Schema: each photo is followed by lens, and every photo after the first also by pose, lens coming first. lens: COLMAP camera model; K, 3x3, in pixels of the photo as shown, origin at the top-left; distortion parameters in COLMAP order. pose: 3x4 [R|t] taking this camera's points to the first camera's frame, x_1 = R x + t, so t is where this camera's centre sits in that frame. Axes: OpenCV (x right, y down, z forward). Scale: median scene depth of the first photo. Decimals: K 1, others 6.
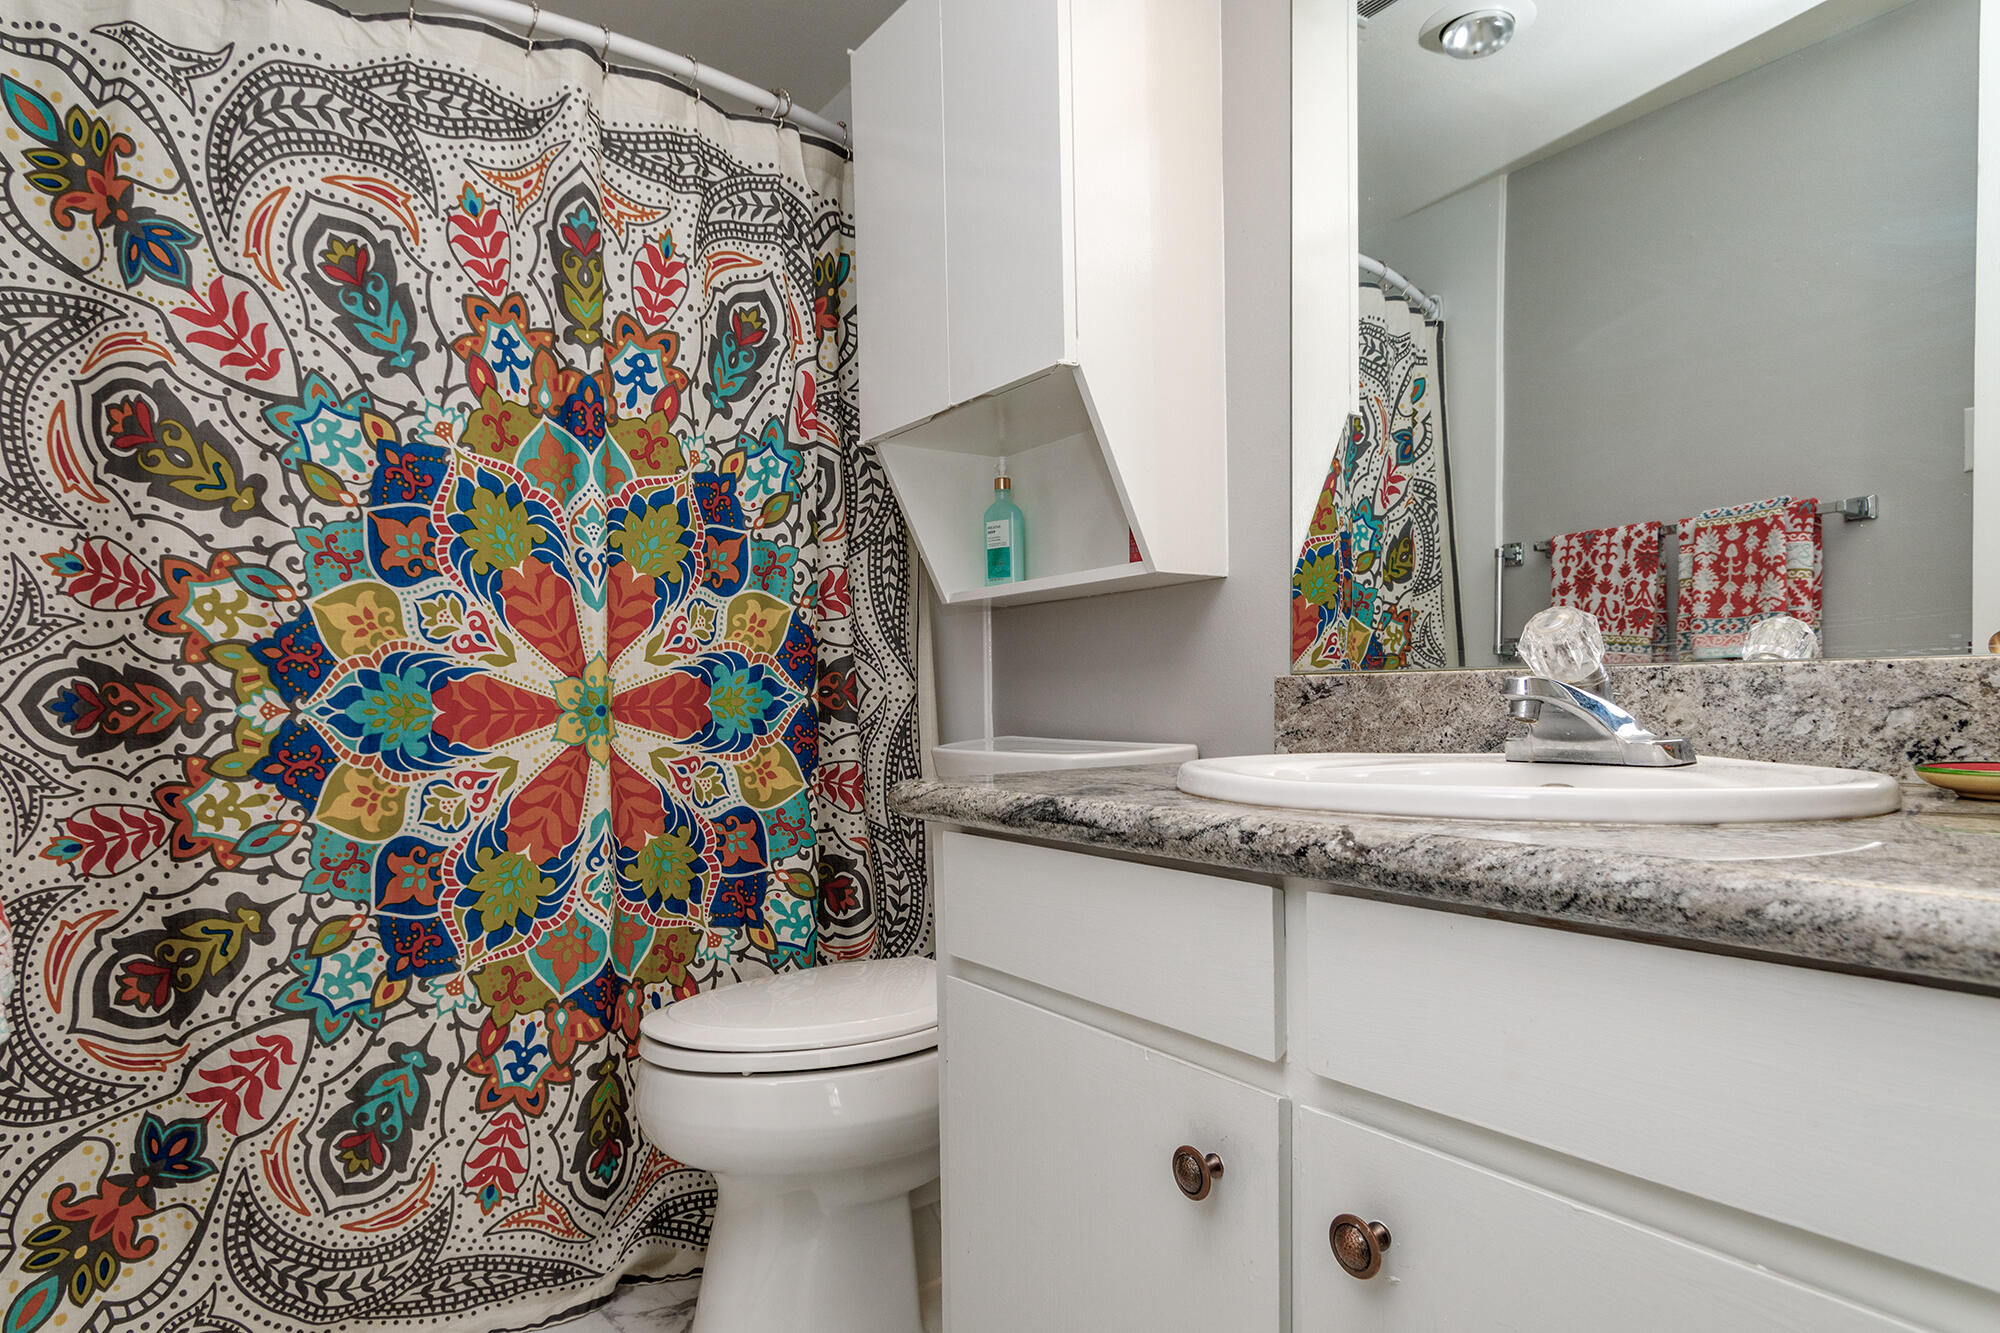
lens RADIAL K [[1241.4, 0, 1002.1], [0, 1241.4, 704.6], [0, 0, 1]] dist [0.014494, -0.012431]
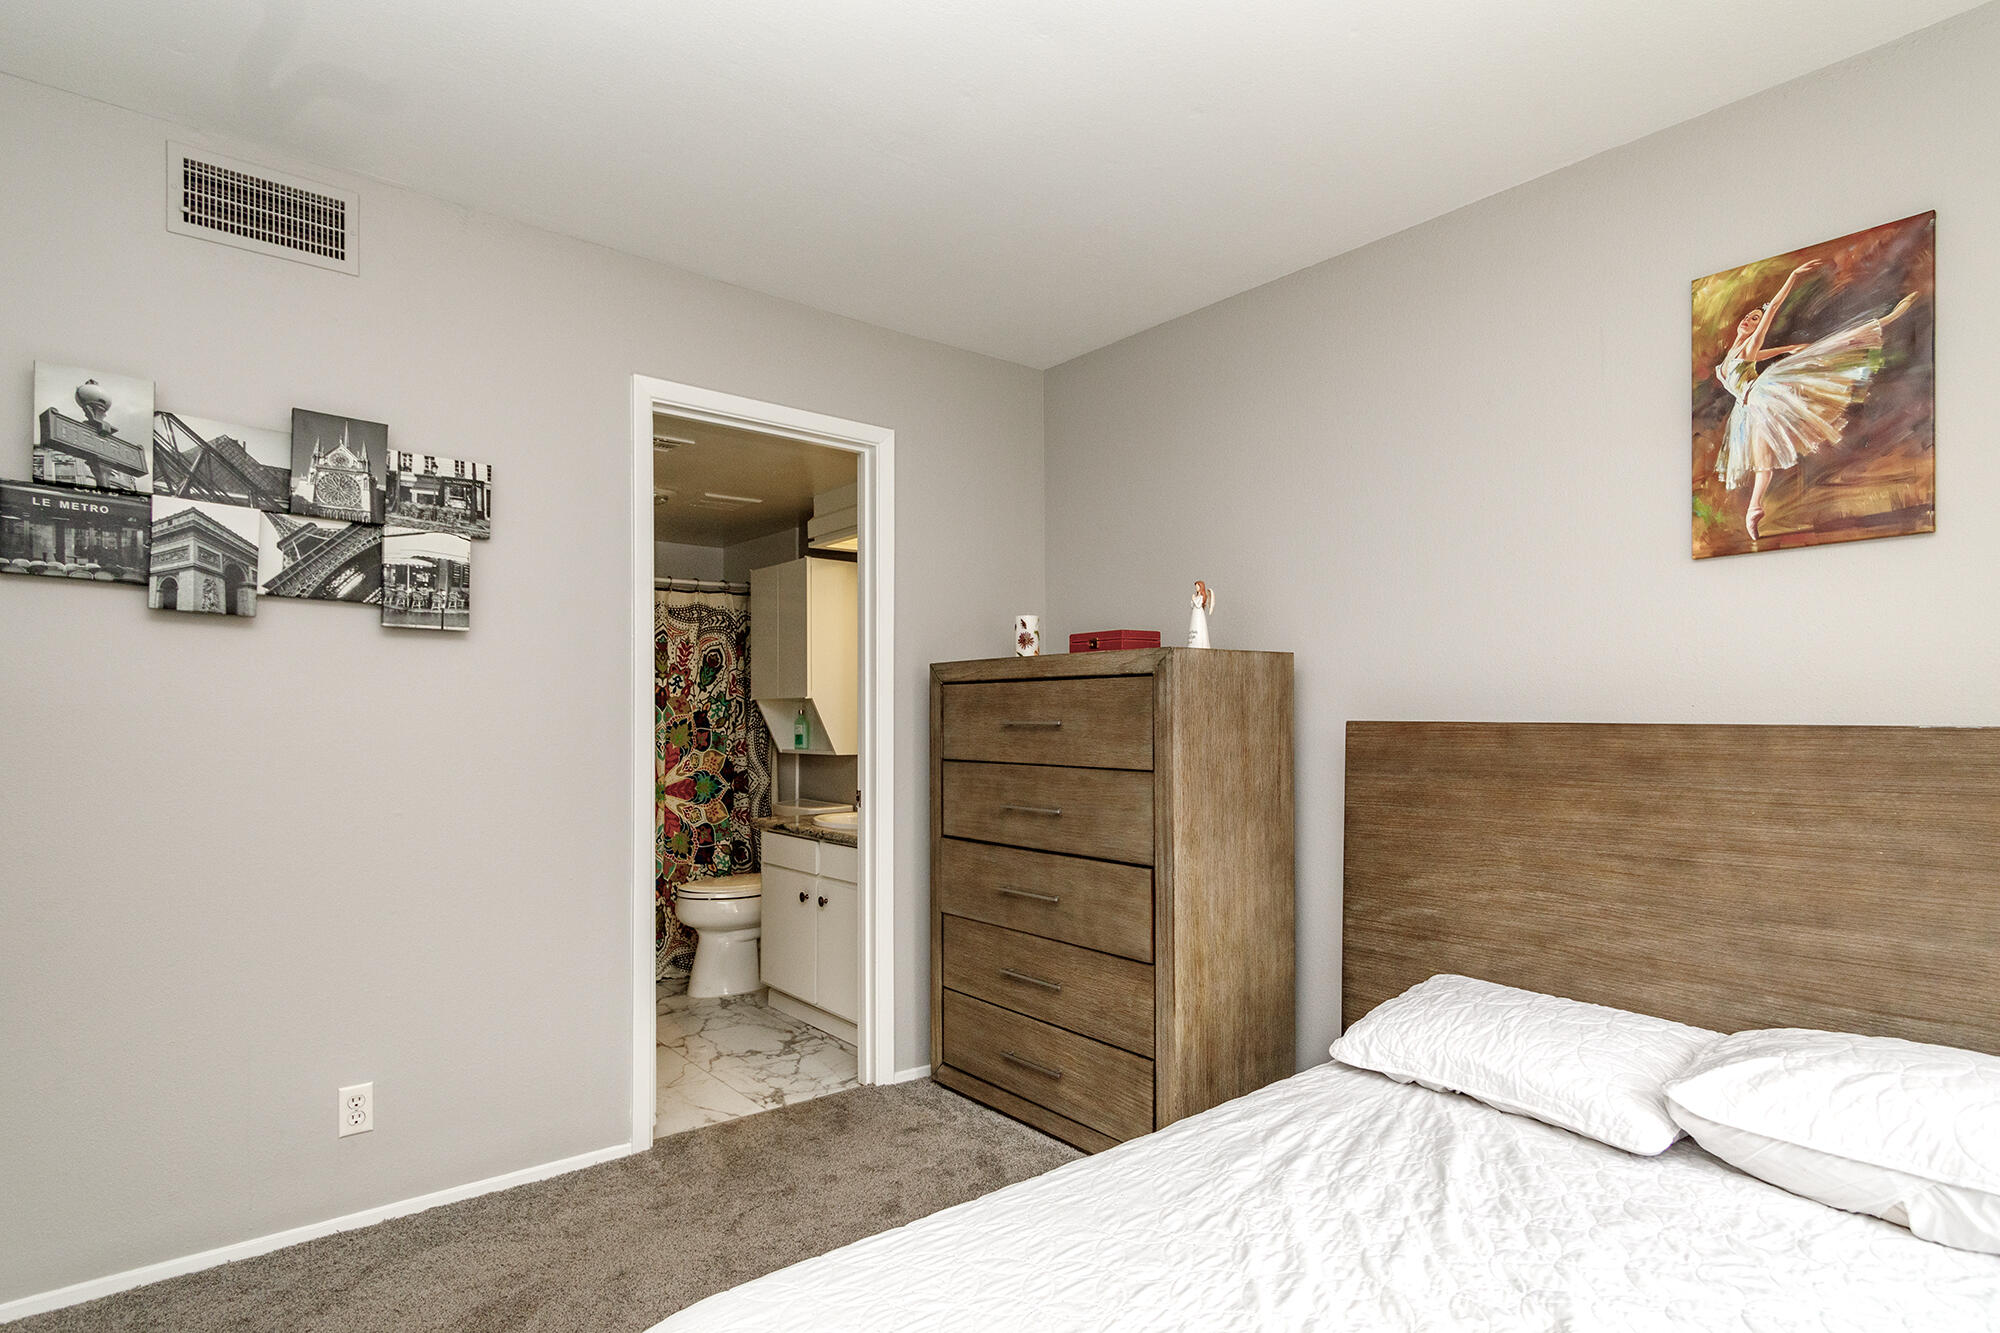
lens RADIAL K [[1077.6, 0, 1013.0], [0, 1077.6, 704.9], [0, 0, 1]] dist [0.004315, -0.001074]
pose [[0.995131, 0.022797, 0.095885, 0.281005], [-0.020495, 0.999479, -0.024923, -0.159348], [-0.096403, 0.022836, 0.995080, -1.733025]]
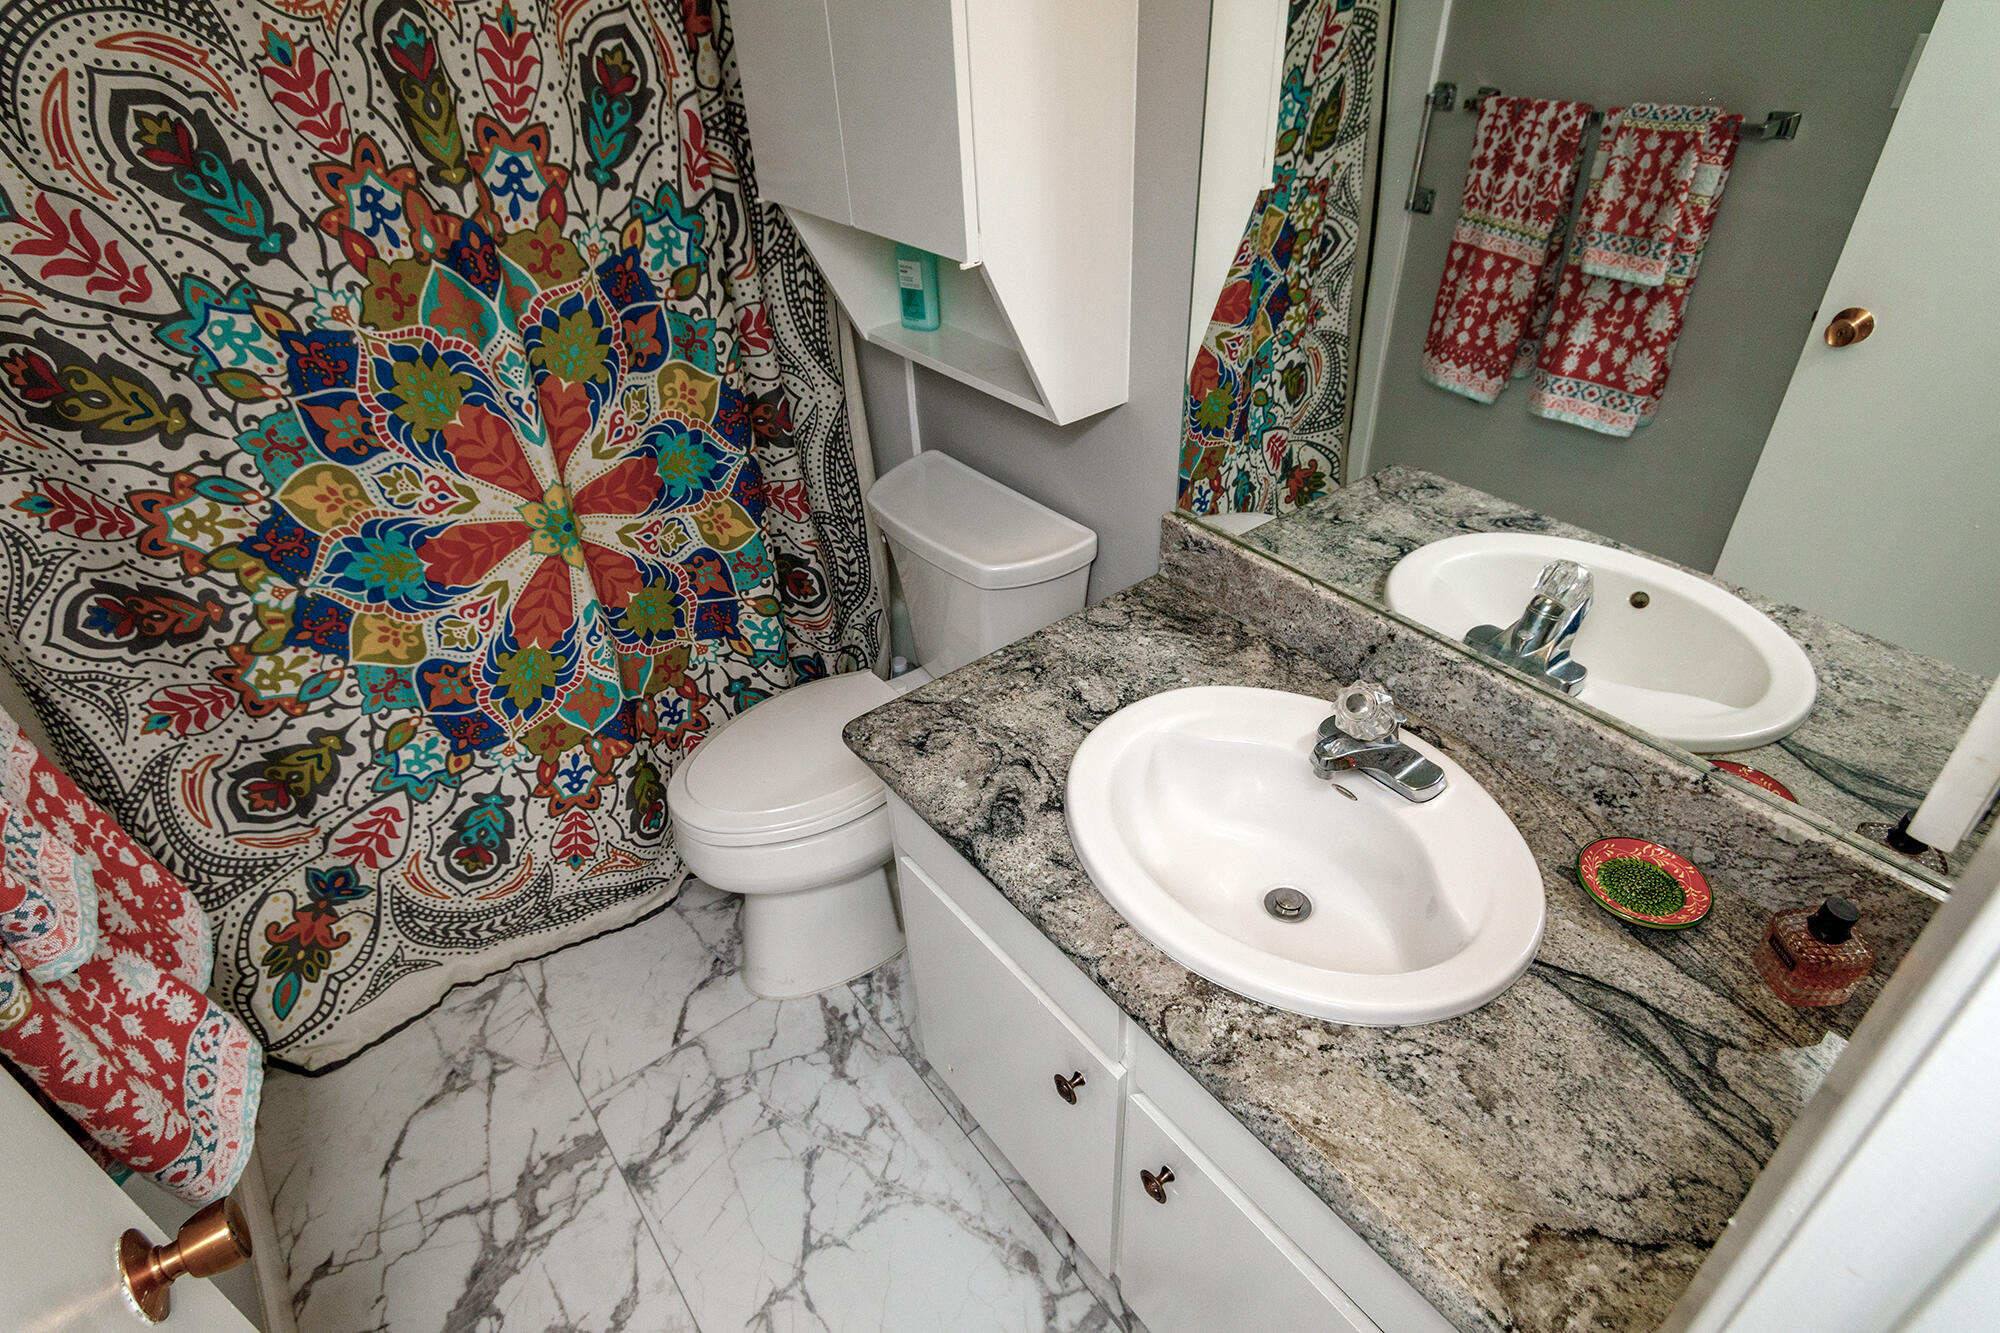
lens RADIAL K [[1137.6, 0, 1010.0], [0, 1137.6, 716.1], [0, 0, 1]] dist [0.021431, -0.010750]
pose [[0.997720, -0.055779, 0.037991, 0.024967], [0.023391, 0.813854, 0.580598, -0.426826], [-0.063304, -0.578386, 0.813303, 0.039172]]
